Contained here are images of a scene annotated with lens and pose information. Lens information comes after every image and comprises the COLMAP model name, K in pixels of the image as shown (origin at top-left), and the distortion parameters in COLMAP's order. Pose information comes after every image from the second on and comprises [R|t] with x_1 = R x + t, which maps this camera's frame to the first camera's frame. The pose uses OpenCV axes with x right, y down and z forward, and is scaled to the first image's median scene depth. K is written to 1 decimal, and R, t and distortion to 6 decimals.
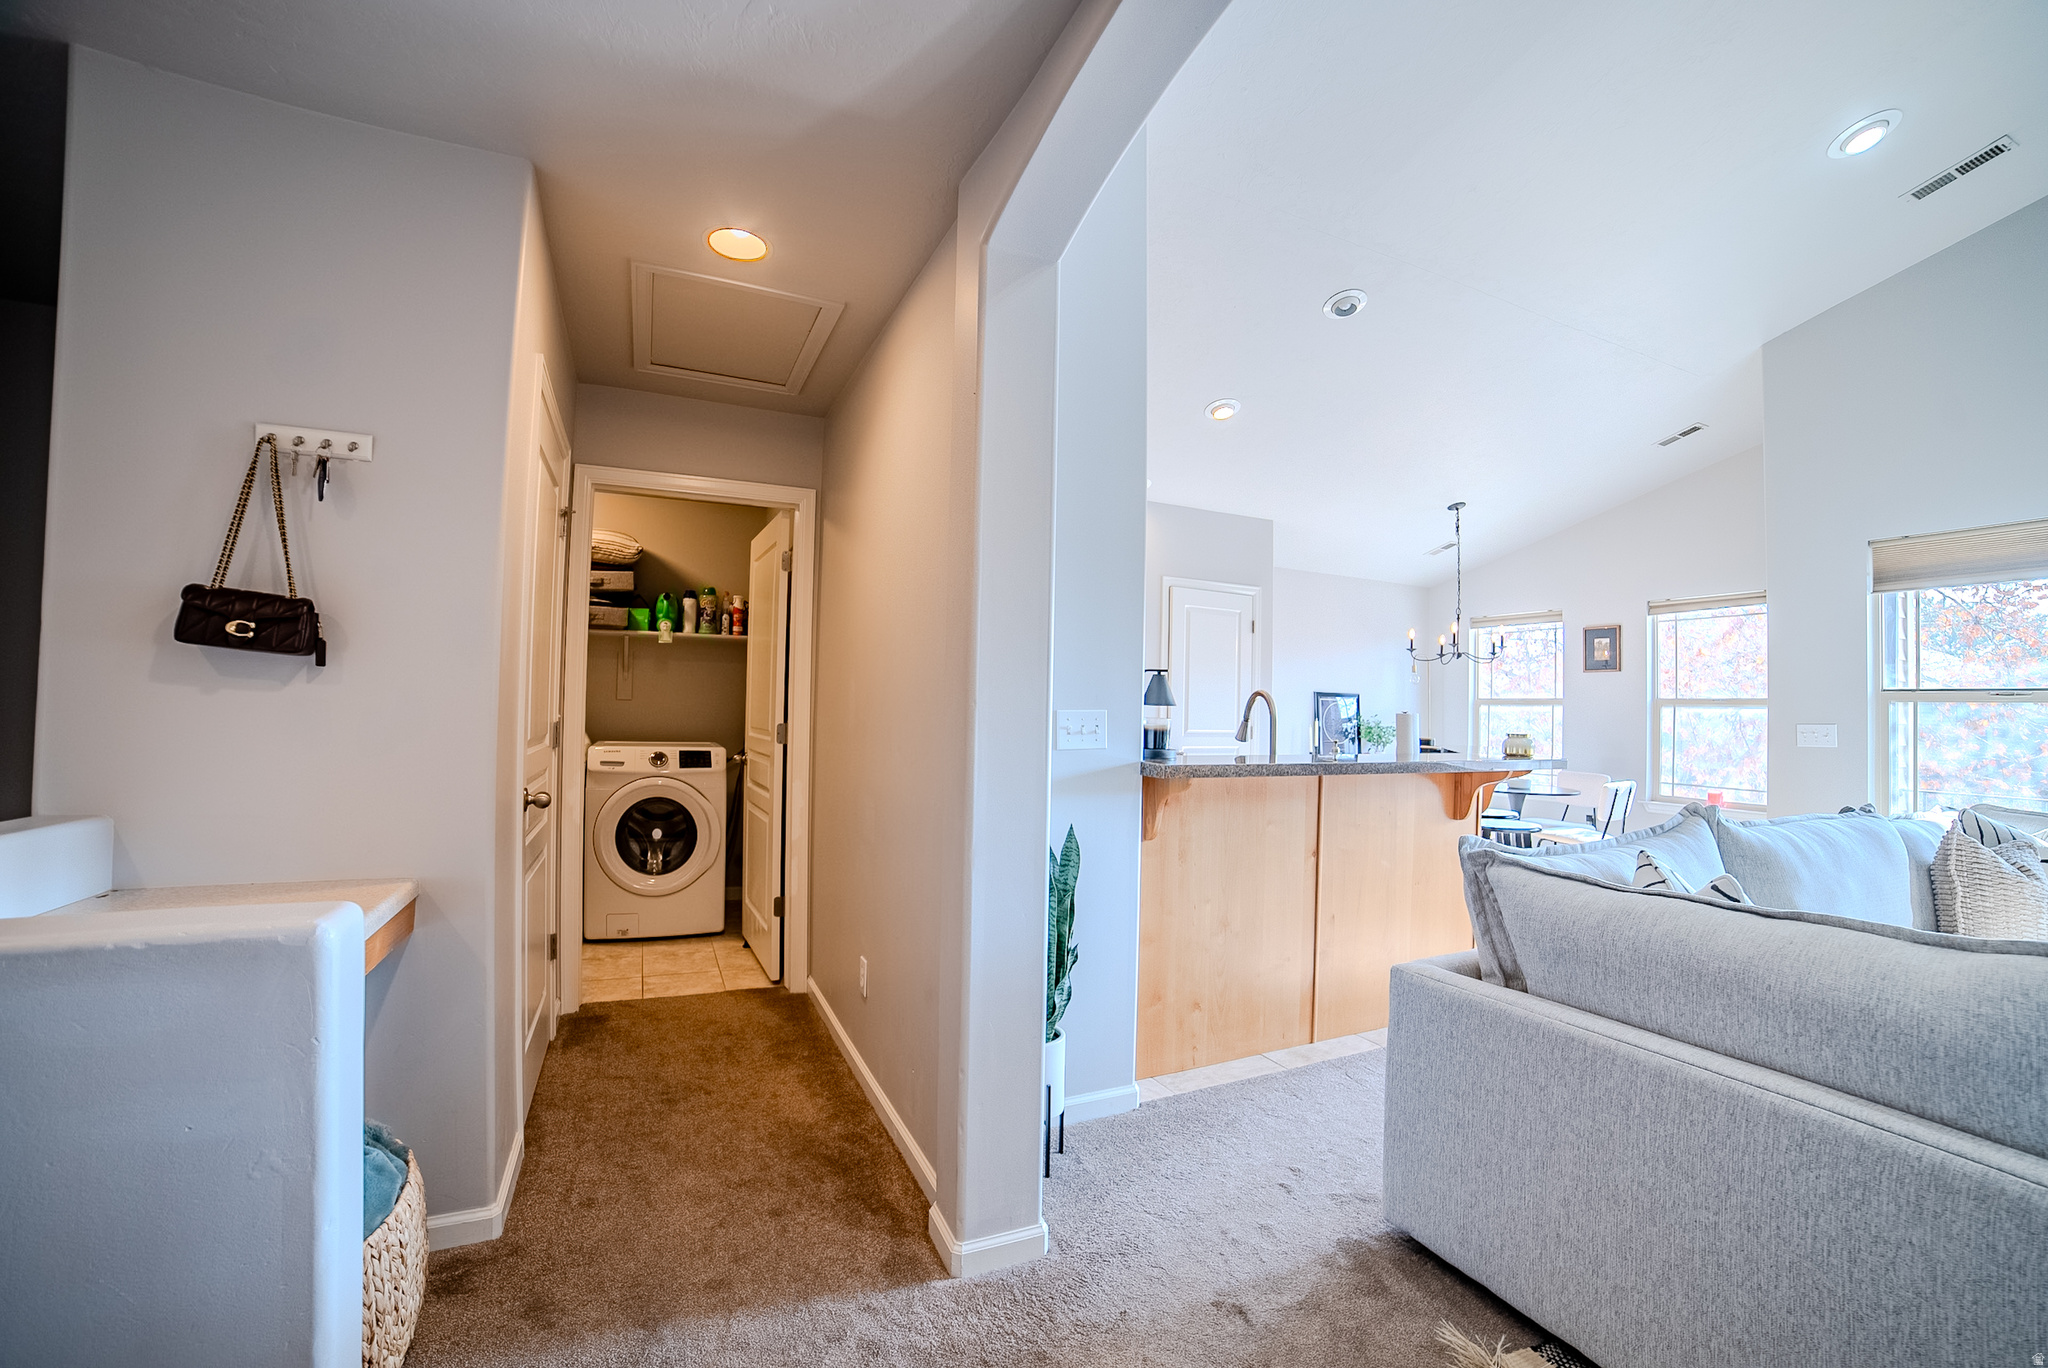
lens RADIAL K [[854.9, 0, 1026.5], [0, 854.9, 682.5], [0, 0, 1]] dist [-0.058645, 0.010477]
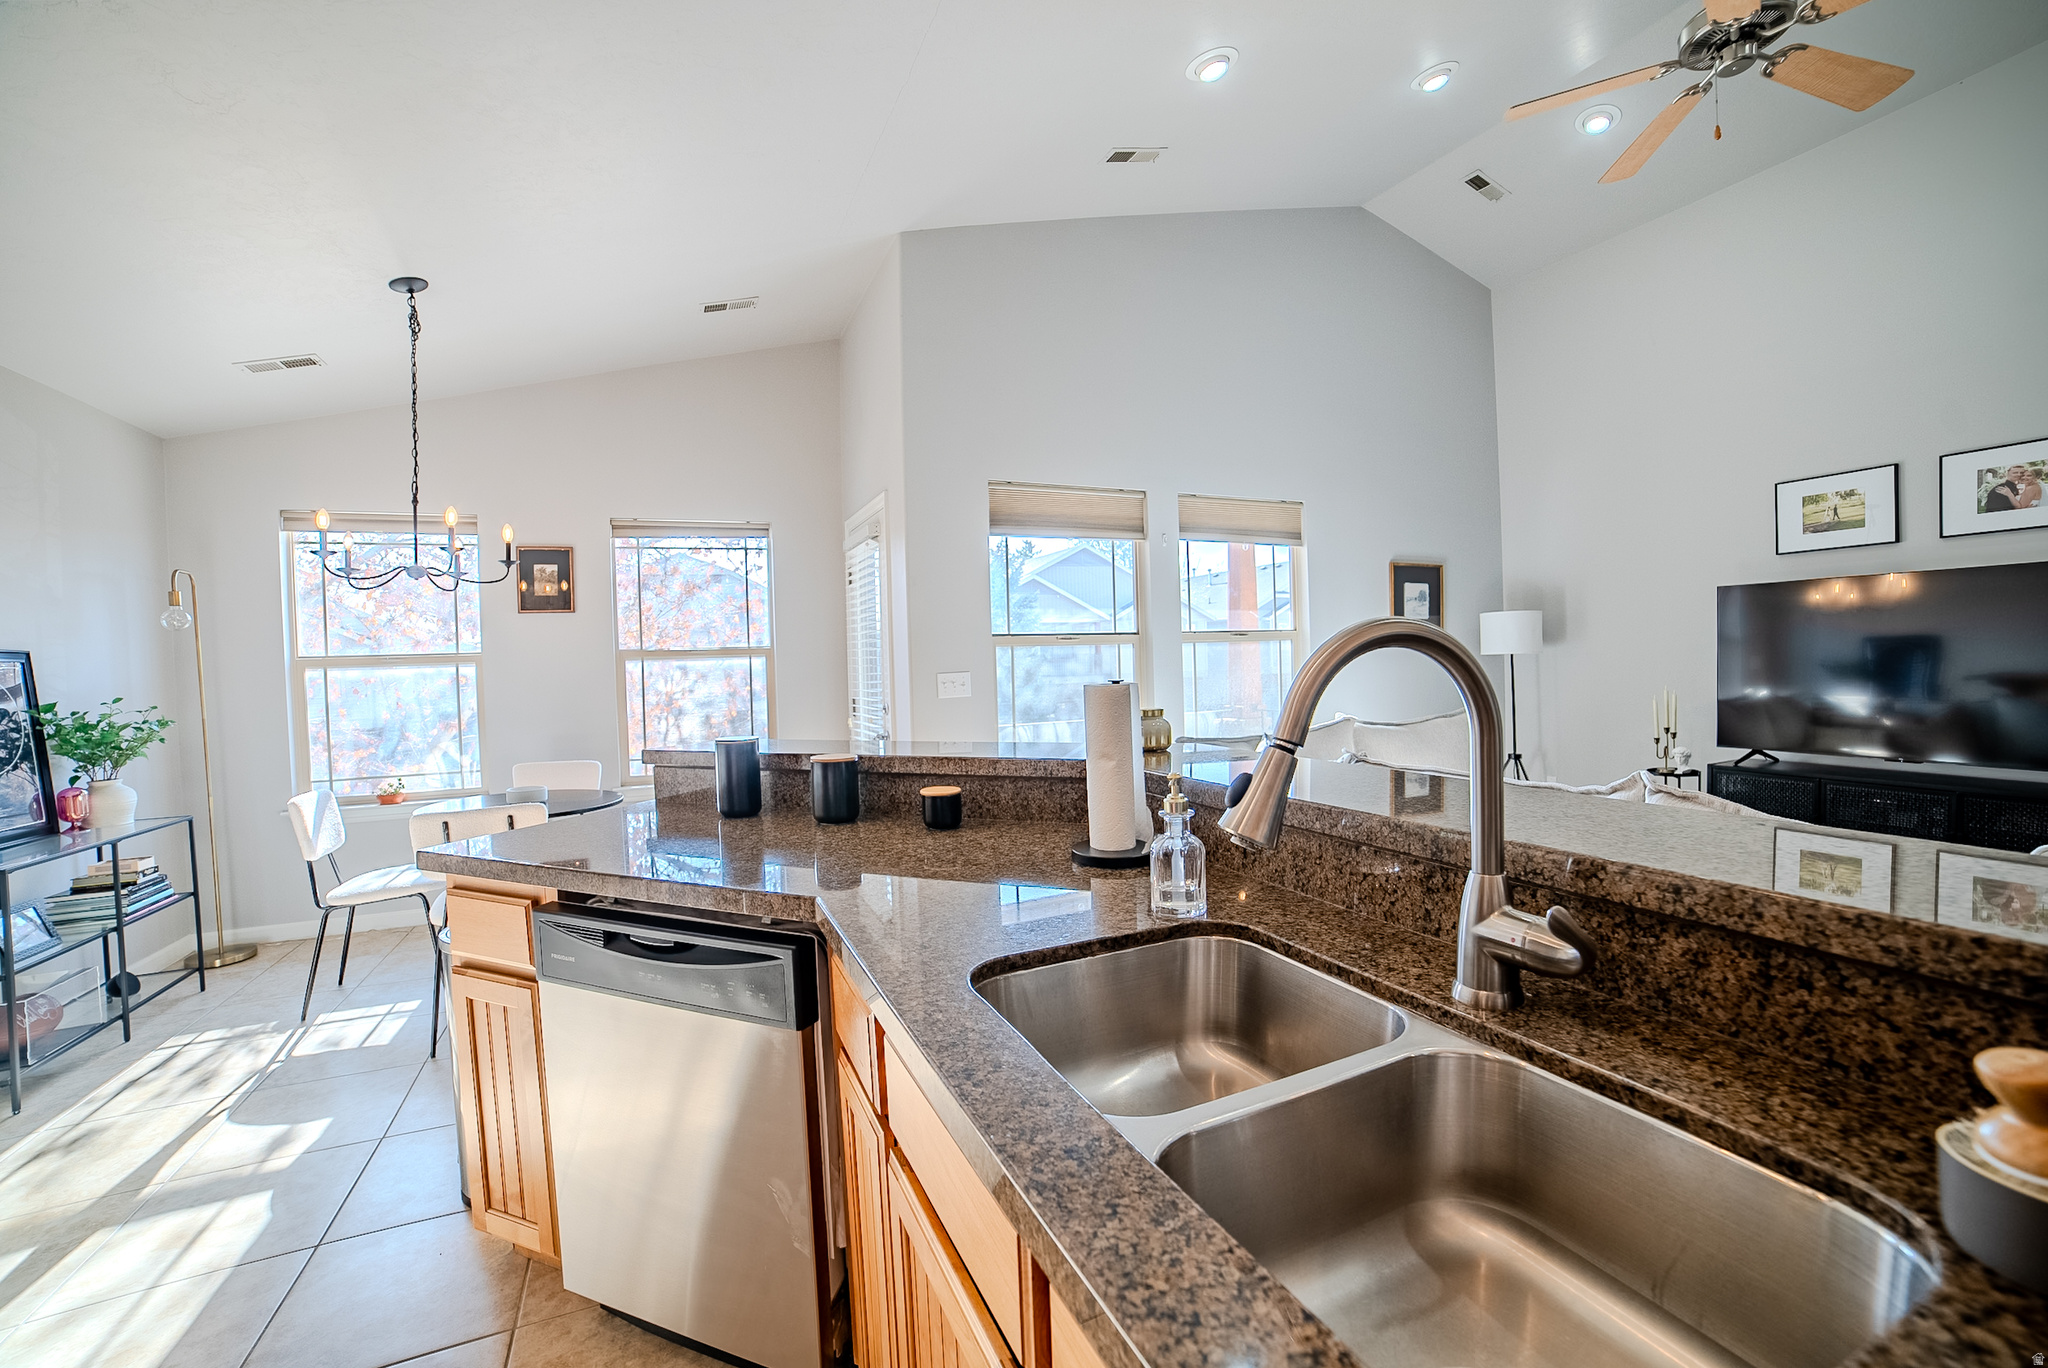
lens RADIAL K [[854.9, 0, 1037.5], [0, 854.9, 680.4], [0, 0, 1]] dist [-0.058645, 0.010477]
pose [[0.009242, -0.052936, 0.998555, -0.002061], [-0.002257, 0.998594, 0.052959, 0.007269], [-0.999955, -0.002744, 0.009109, 0.774719]]
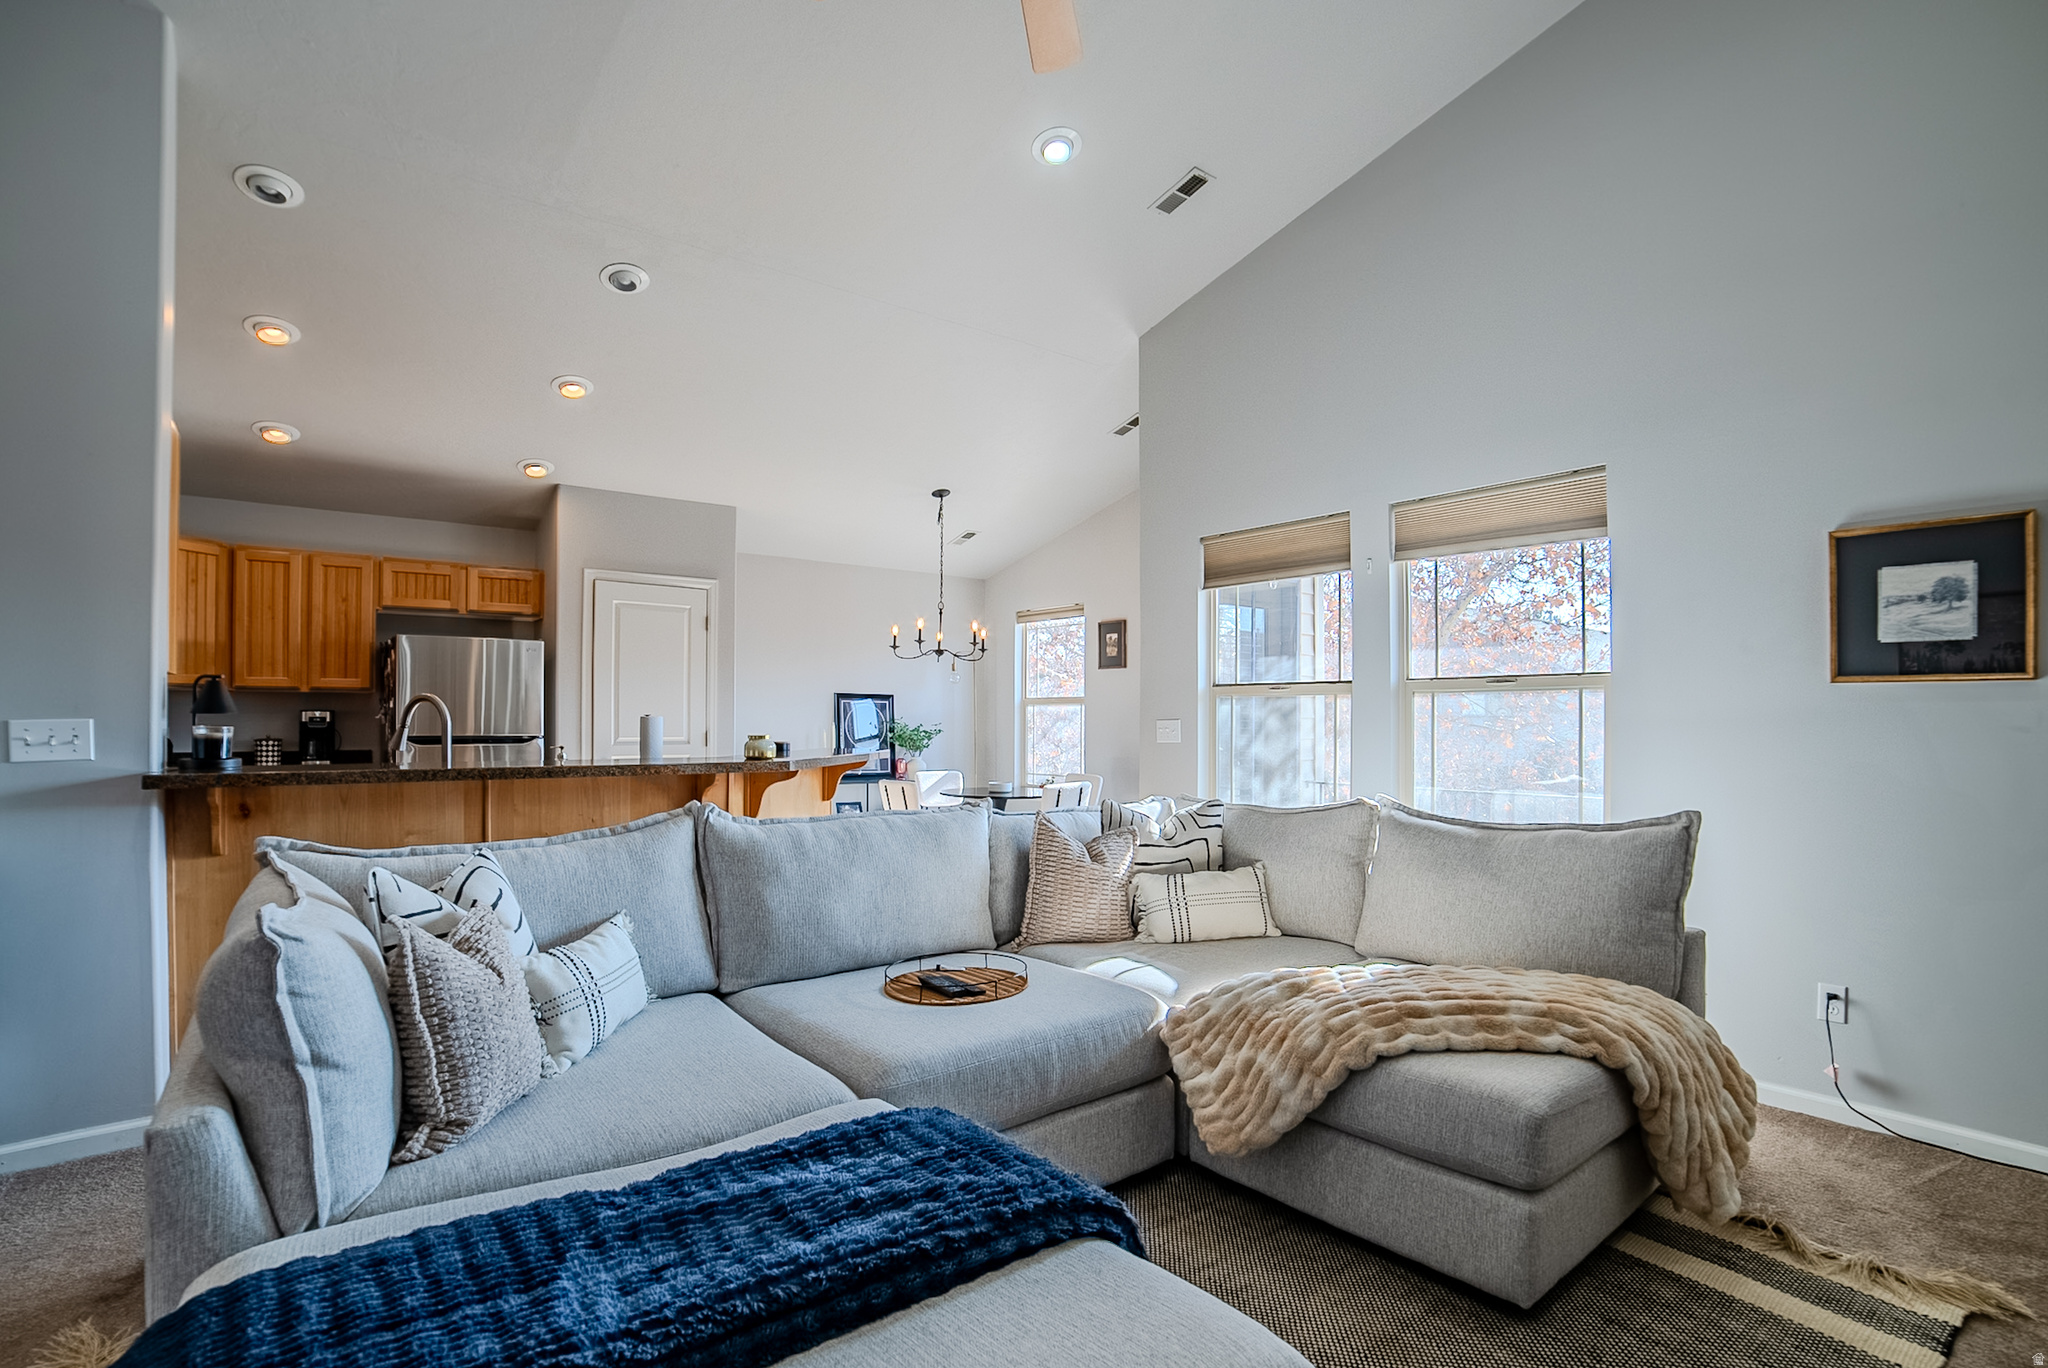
lens RADIAL K [[1015.3, 0, 1037.0], [0, 1015.3, 676.9], [0, 0, 1]] dist [-0.038453, 0.000696]
pose [[0.972796, -0.011691, 0.231370, 0.443741], [0.013211, 0.999900, -0.005020, 0.002070], [-0.231288, 0.007940, 0.972853, -0.154509]]
